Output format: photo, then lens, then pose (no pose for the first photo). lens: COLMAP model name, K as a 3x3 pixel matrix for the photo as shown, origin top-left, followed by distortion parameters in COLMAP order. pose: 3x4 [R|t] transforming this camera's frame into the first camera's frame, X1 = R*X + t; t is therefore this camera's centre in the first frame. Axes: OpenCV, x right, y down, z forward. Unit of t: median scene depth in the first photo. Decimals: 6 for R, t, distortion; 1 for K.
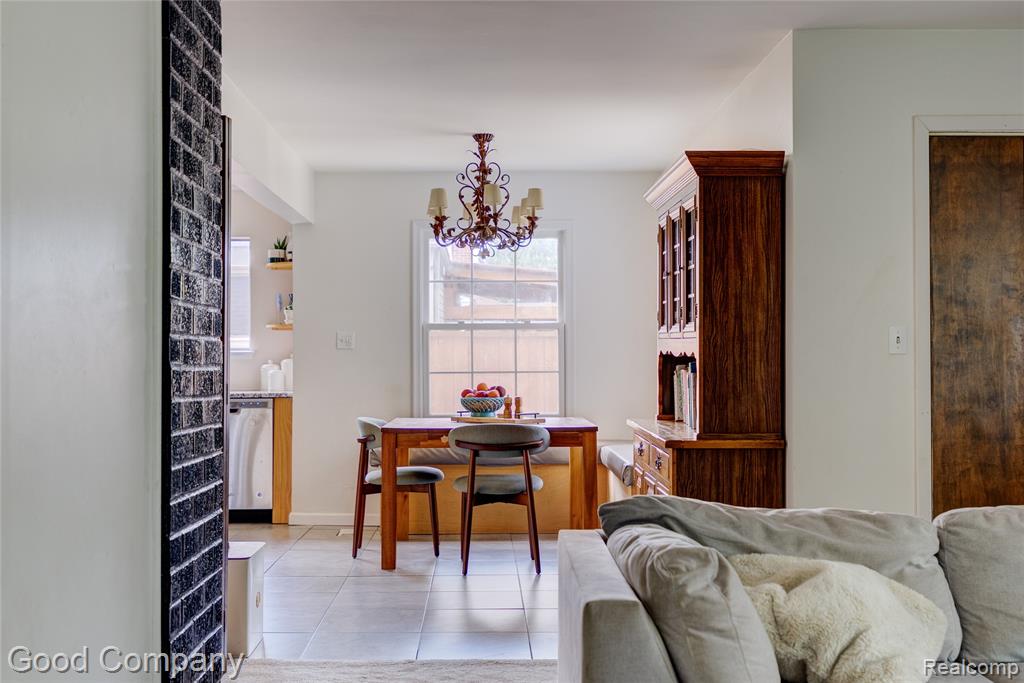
lens RADIAL K [[1333.9, 0, 512.0], [0, 1333.9, 341.5], [0, 0, 1]] dist [0.002871, 0.003358]
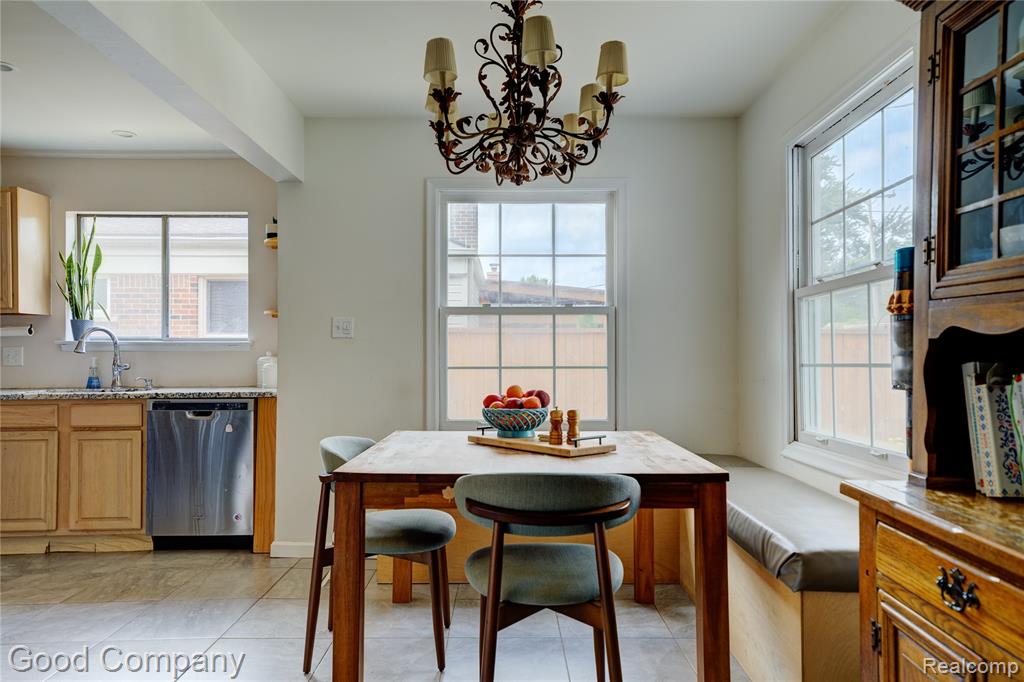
lens RADIAL K [[734.8, 0, 512.0], [0, 734.8, 341.0], [0, 0, 1]] dist [0.005236, 0.002856]
pose [[0.999874, 0.004262, -0.015266, -0.018726], [-0.004339, 0.999978, -0.005035, 0.011016], [0.015244, 0.005101, 0.999871, 0.654304]]
